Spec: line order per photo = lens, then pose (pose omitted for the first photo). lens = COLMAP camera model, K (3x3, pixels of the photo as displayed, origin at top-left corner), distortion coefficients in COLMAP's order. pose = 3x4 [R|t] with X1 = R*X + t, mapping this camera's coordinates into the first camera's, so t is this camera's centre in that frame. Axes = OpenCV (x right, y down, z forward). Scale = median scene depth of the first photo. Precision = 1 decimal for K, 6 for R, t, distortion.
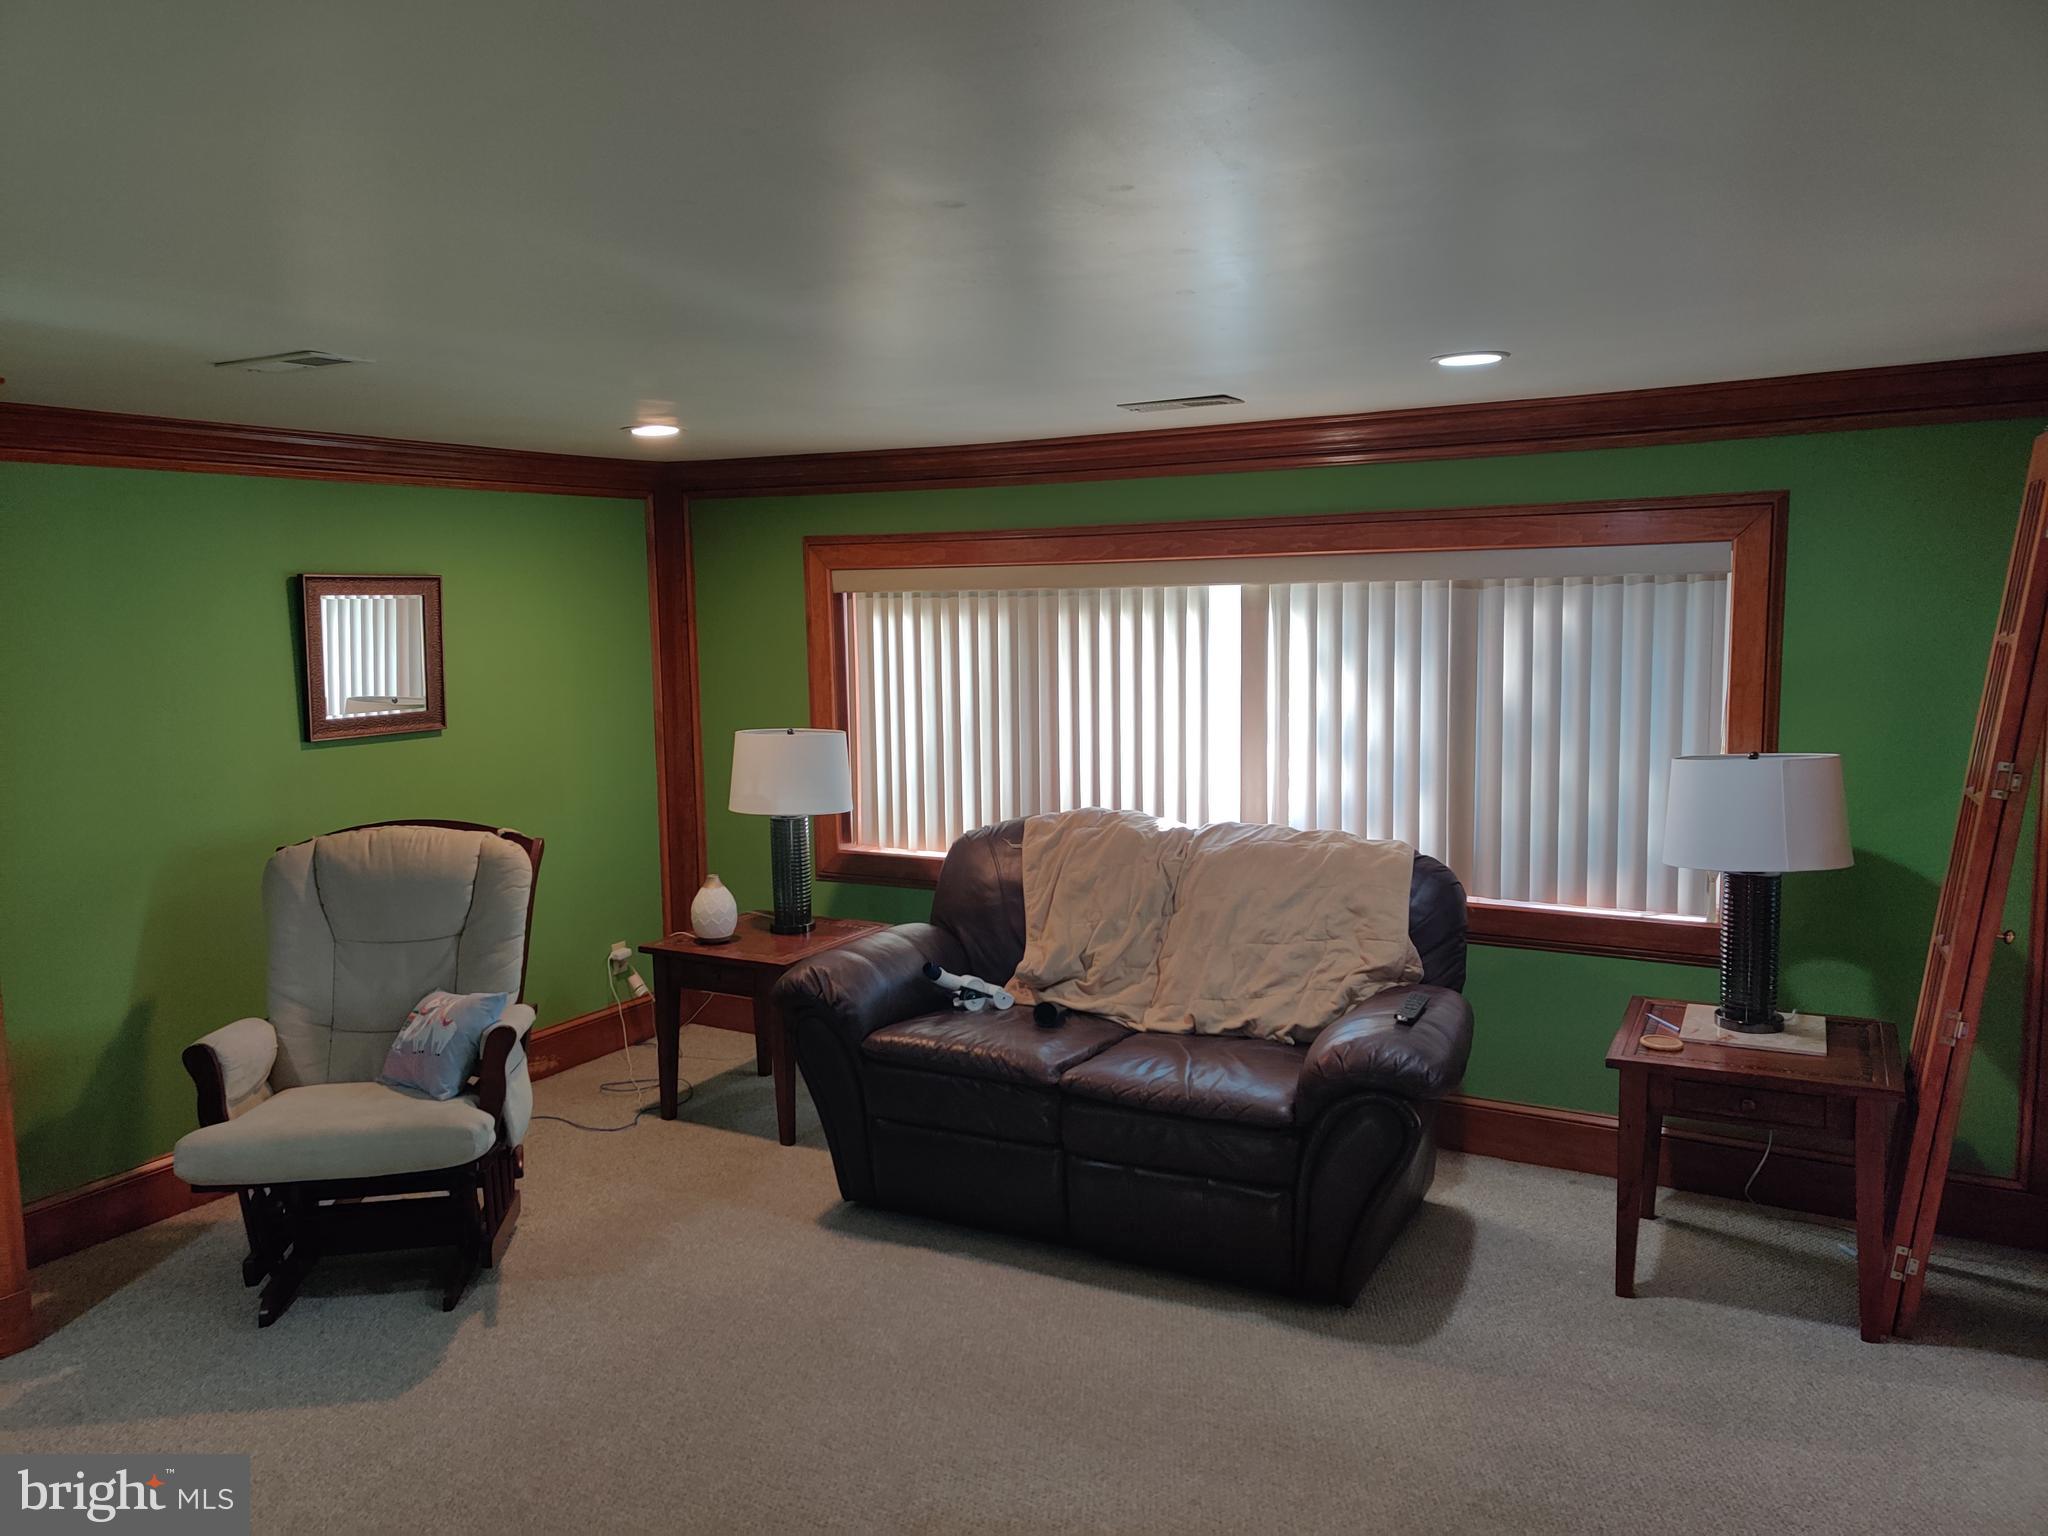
lens RADIAL K [[1538.1, 0, 1024.0], [0, 1538.1, 768.0], [0, 0, 1]] dist [0.039307, -0.003952]
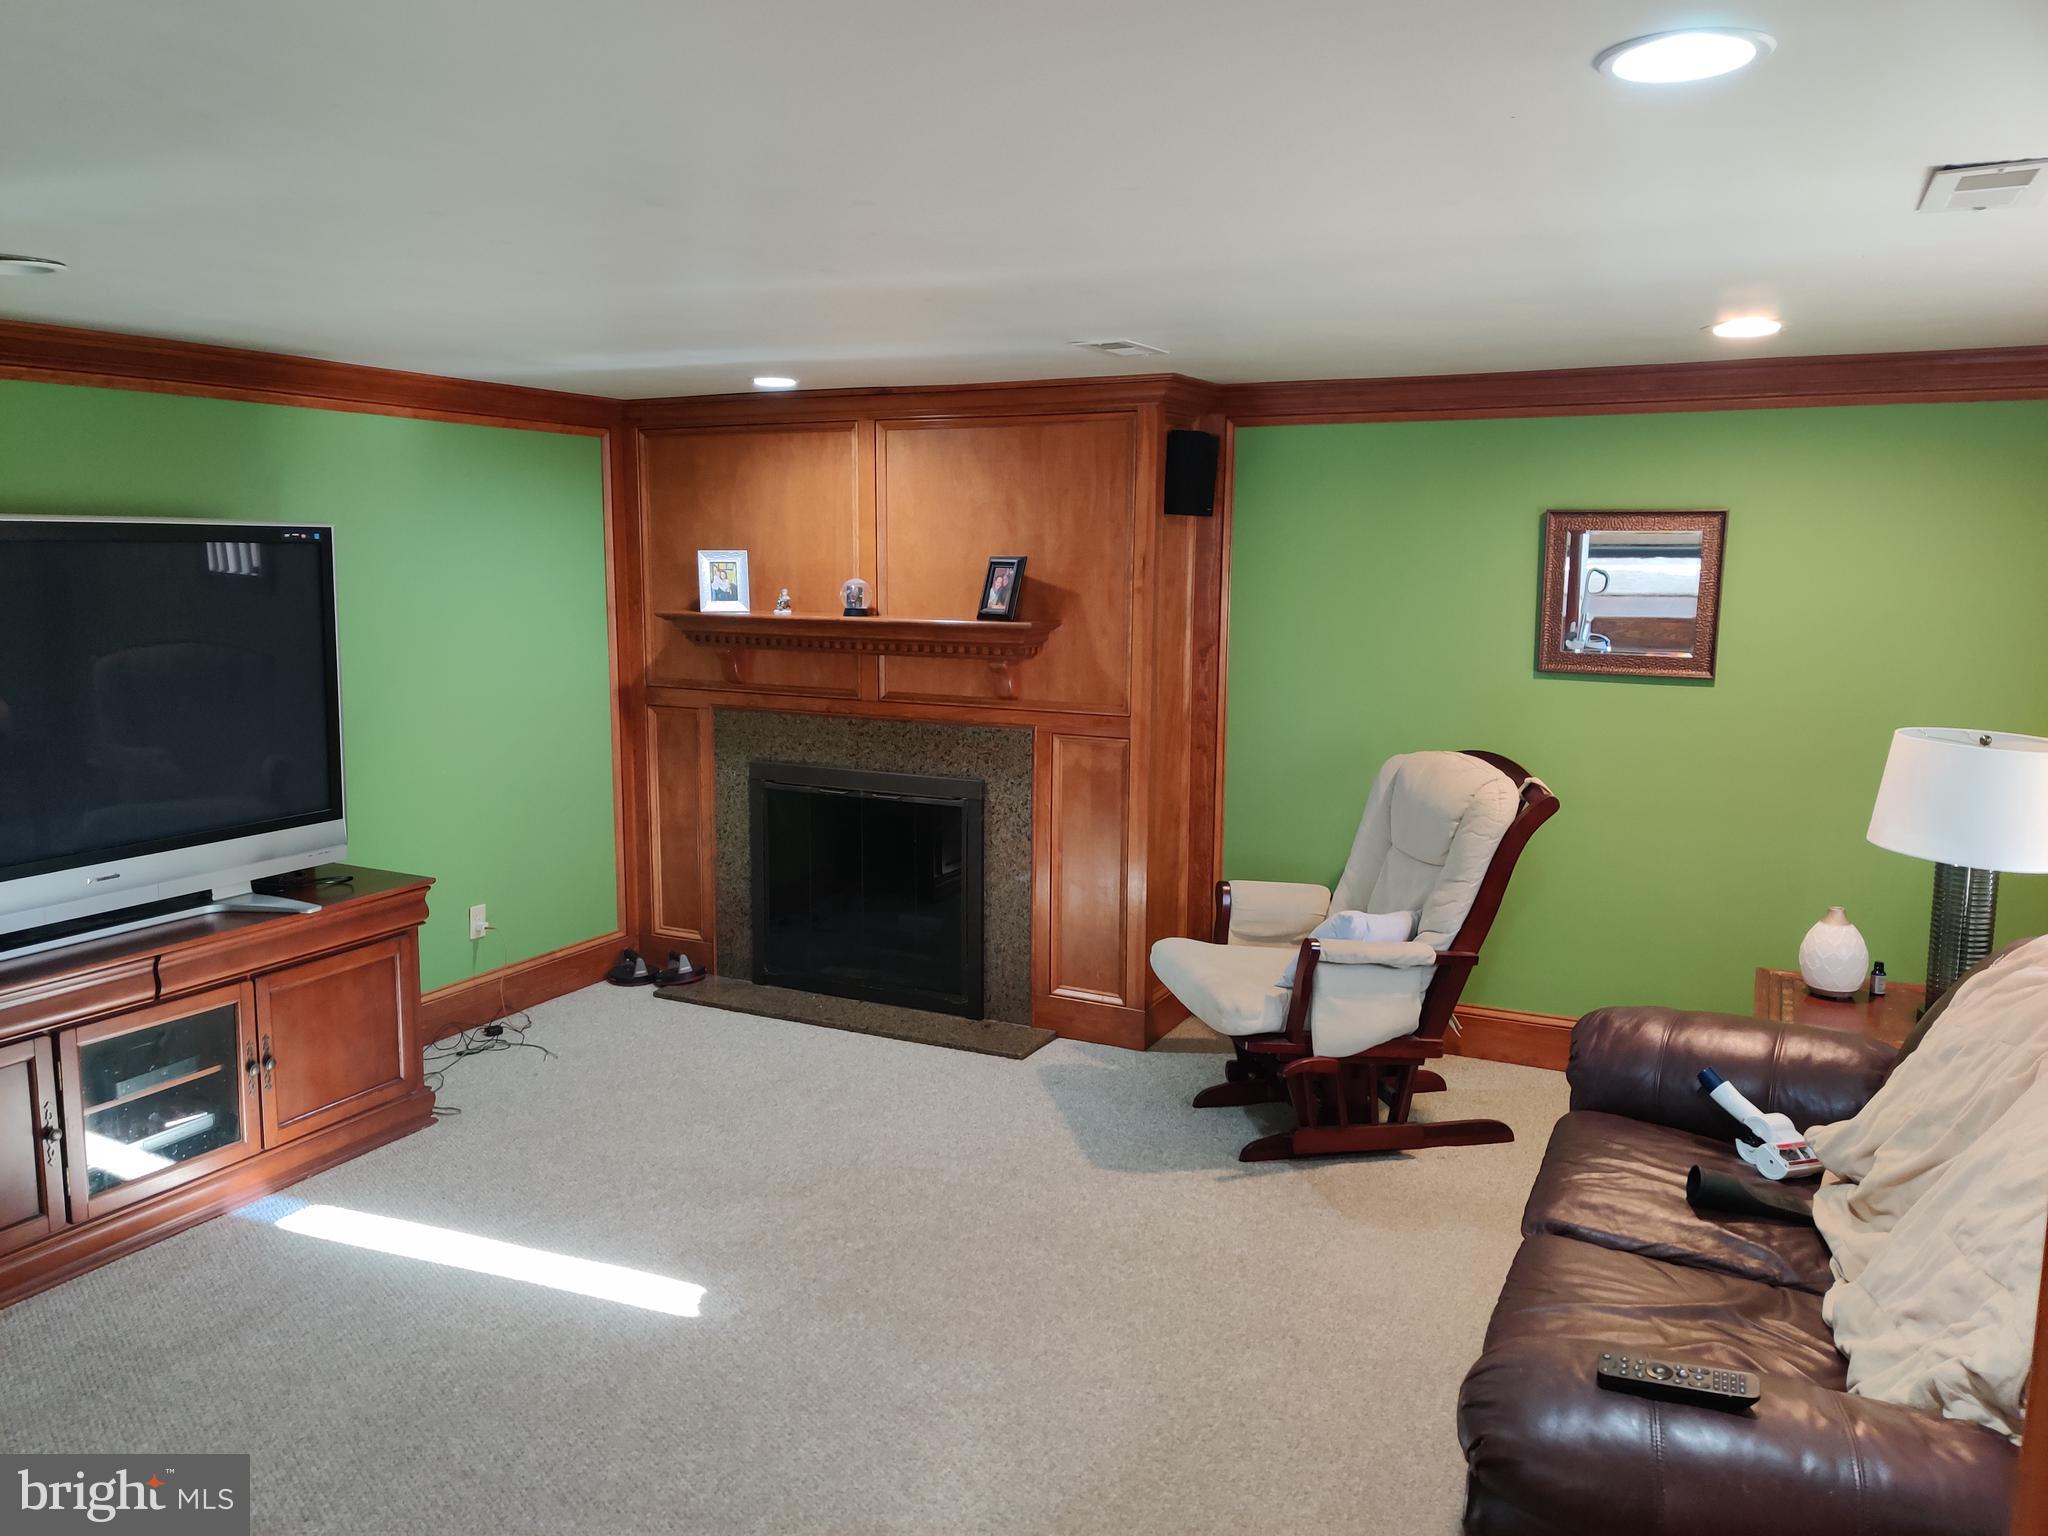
lens RADIAL K [[1538.1, 0, 1024.0], [0, 1538.1, 768.0], [0, 0, 1]] dist [0.039307, -0.003952]
pose [[0.086182, 0.163616, -0.982752, 0.538730], [-0.127122, 0.980166, 0.152037, -0.066186], [0.988136, 0.111827, 0.105272, 0.549600]]
